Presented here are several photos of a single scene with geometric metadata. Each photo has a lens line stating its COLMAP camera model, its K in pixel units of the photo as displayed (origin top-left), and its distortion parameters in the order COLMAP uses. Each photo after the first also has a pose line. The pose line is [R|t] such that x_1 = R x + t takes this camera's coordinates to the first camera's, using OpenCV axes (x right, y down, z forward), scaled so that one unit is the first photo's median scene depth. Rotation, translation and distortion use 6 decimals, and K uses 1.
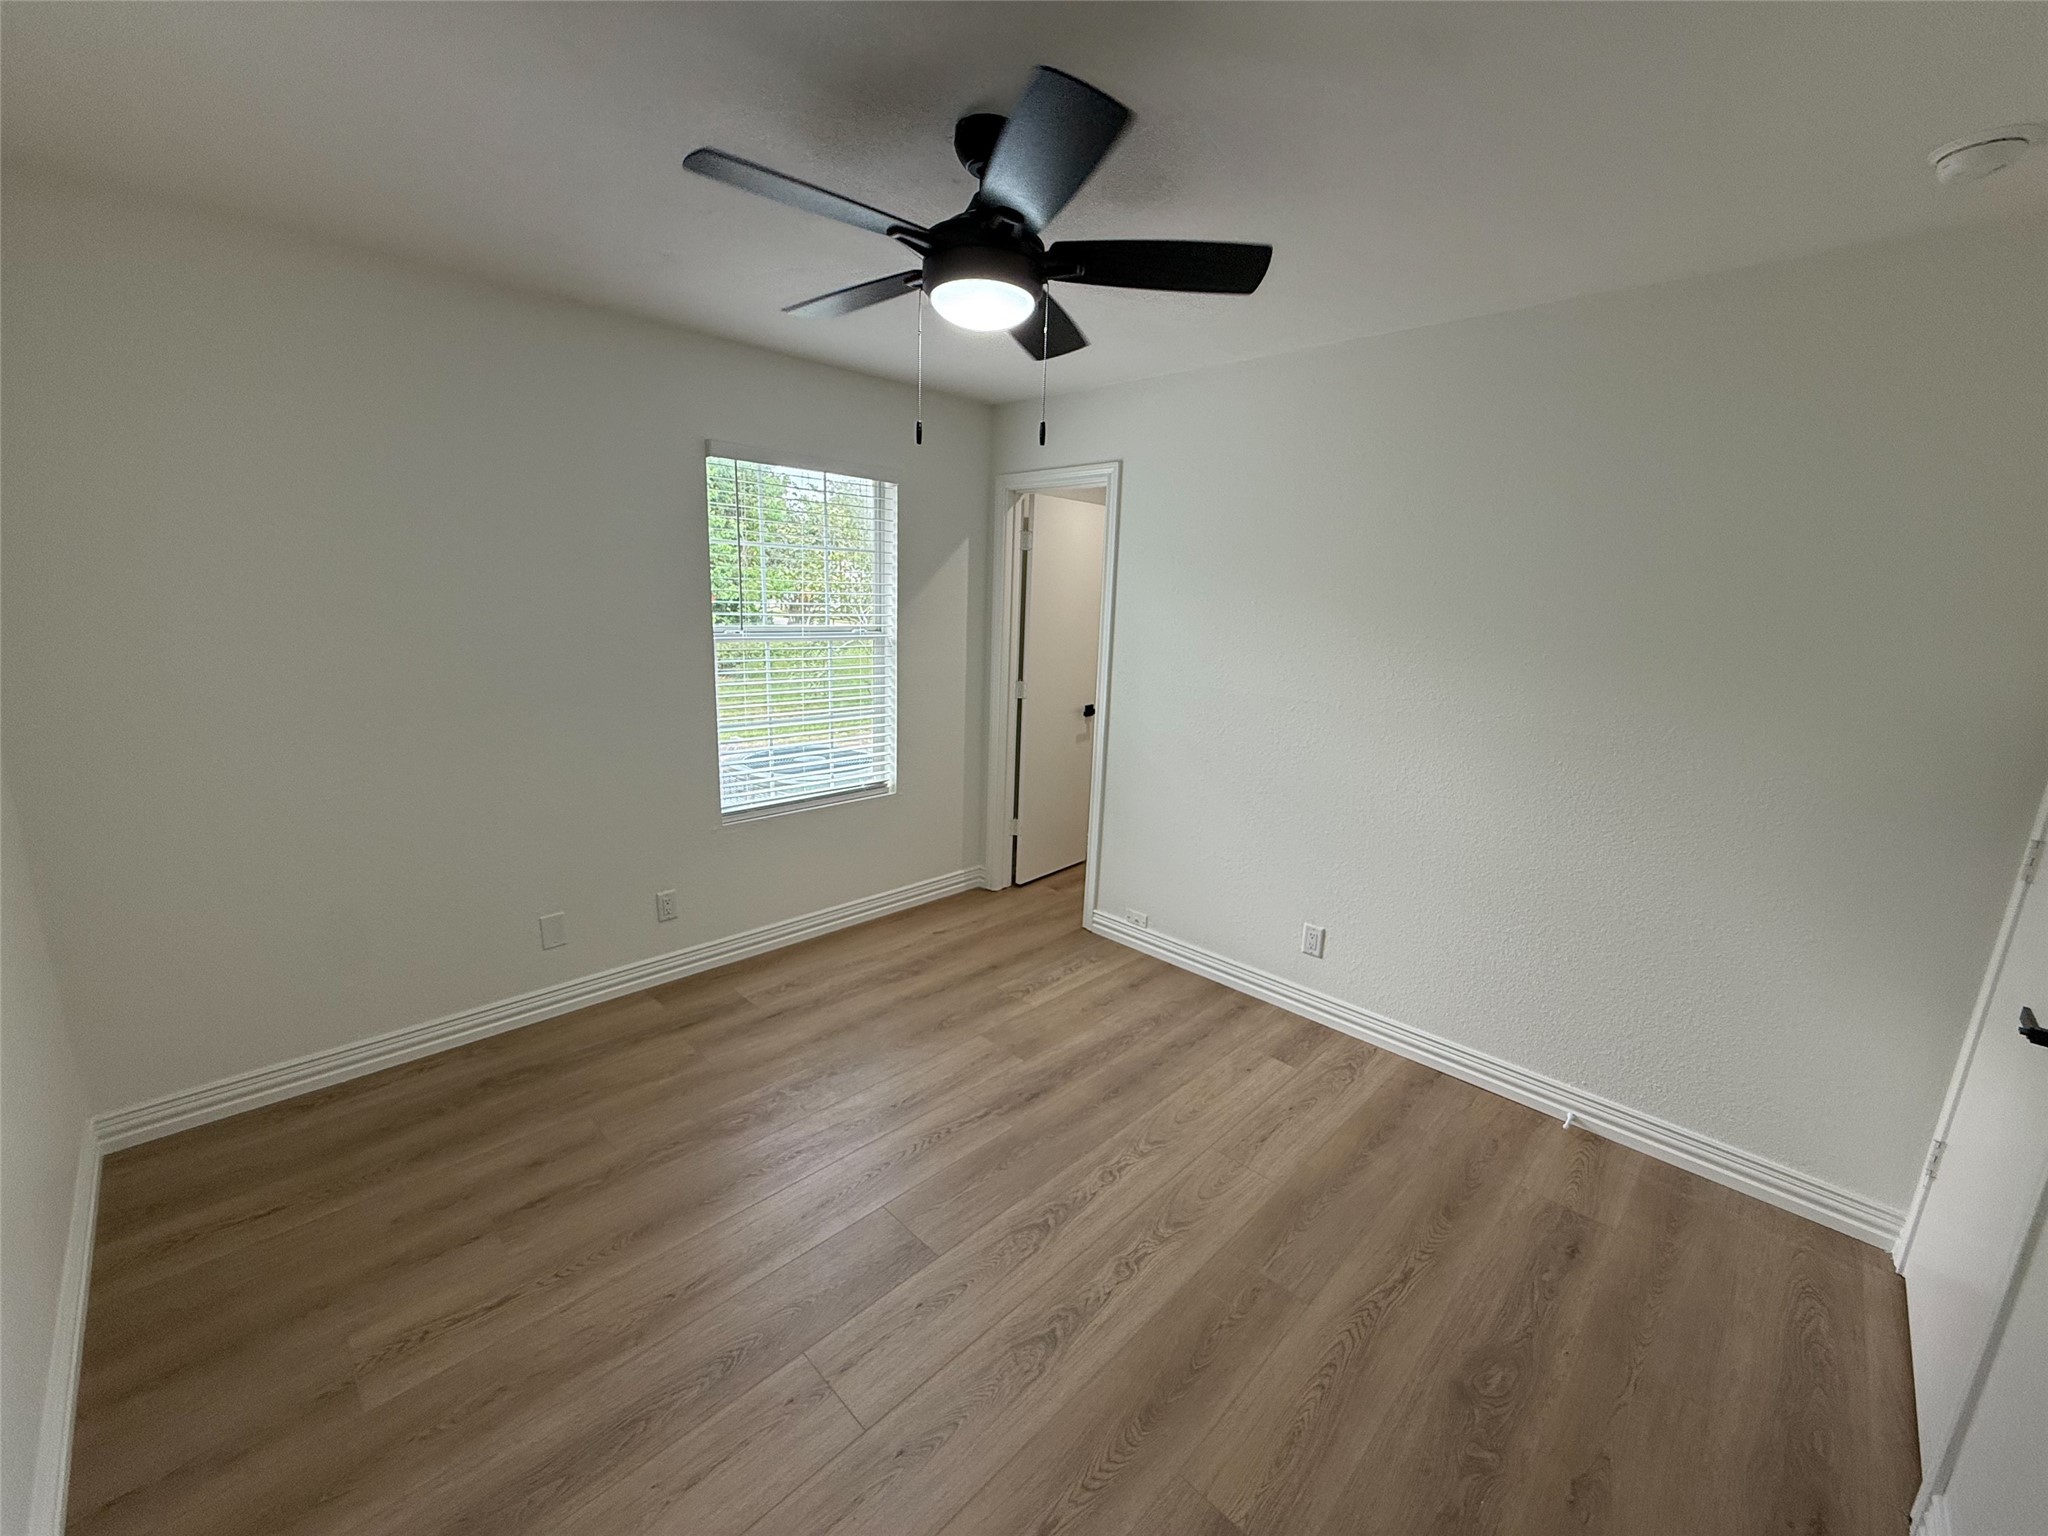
lens RADIAL K [[826.2, 0, 1018.9], [0, 826.2, 771.2], [0, 0, 1]] dist [0.009267, 0.000137]
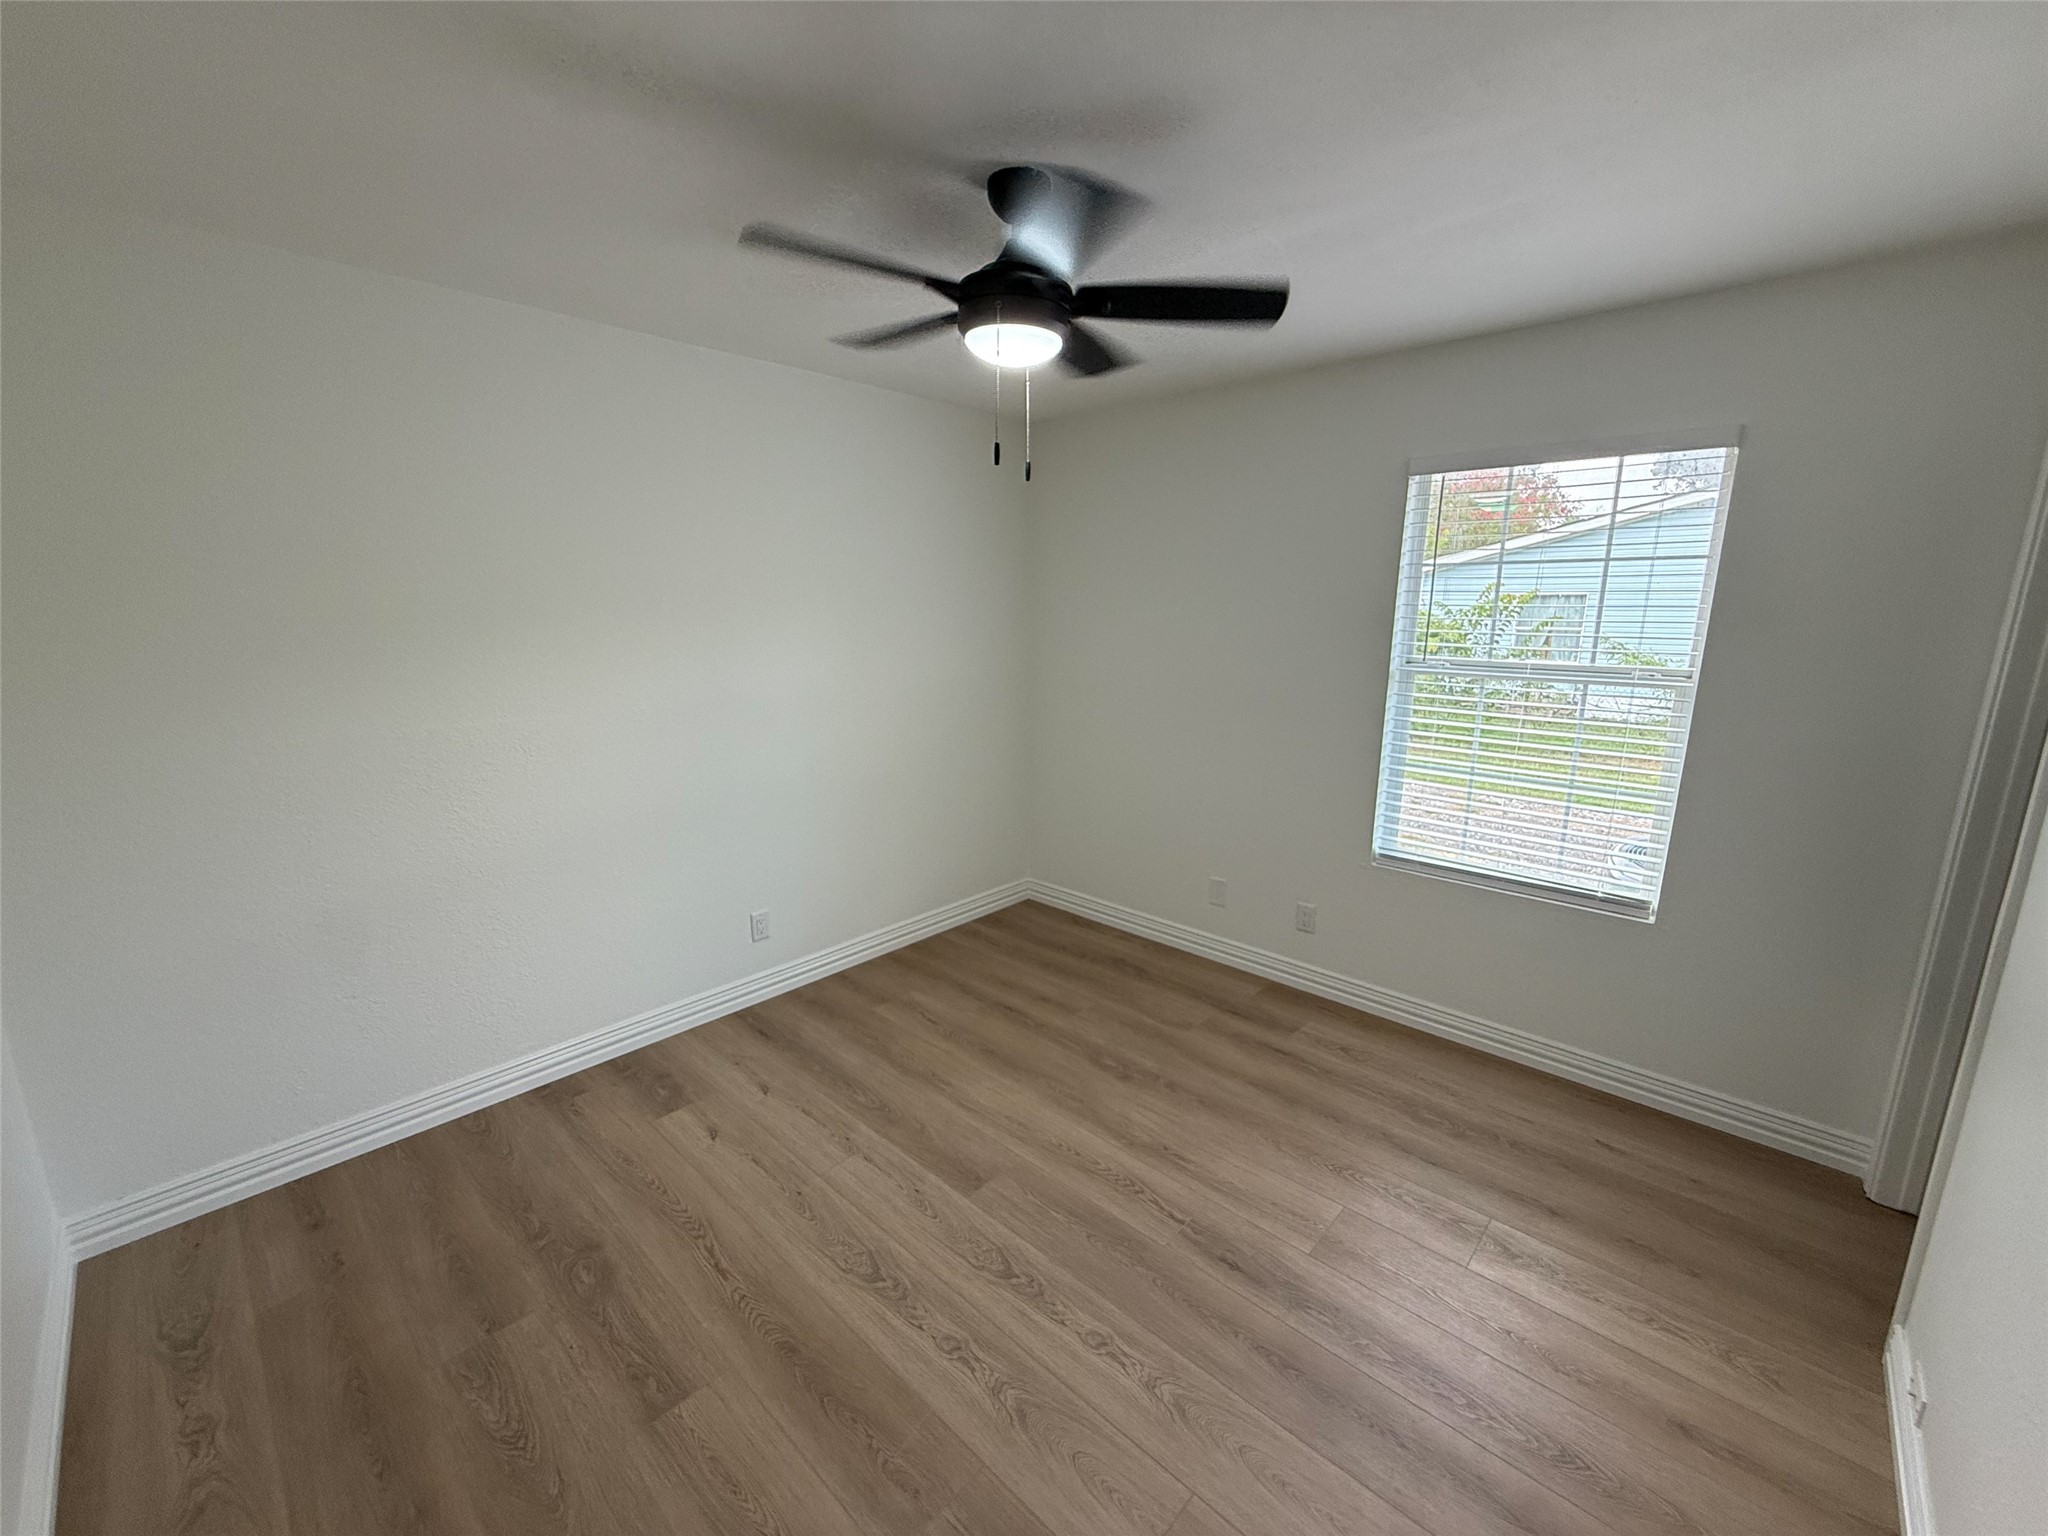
lens RADIAL K [[826.2, 0, 1018.9], [0, 826.2, 771.2], [0, 0, 1]] dist [0.009267, 0.000137]
pose [[0.017838, 0.166982, -0.985799, 0.851671], [-0.214127, 0.963718, 0.159367, -0.157082], [0.976643, 0.208244, 0.052946, 0.821699]]
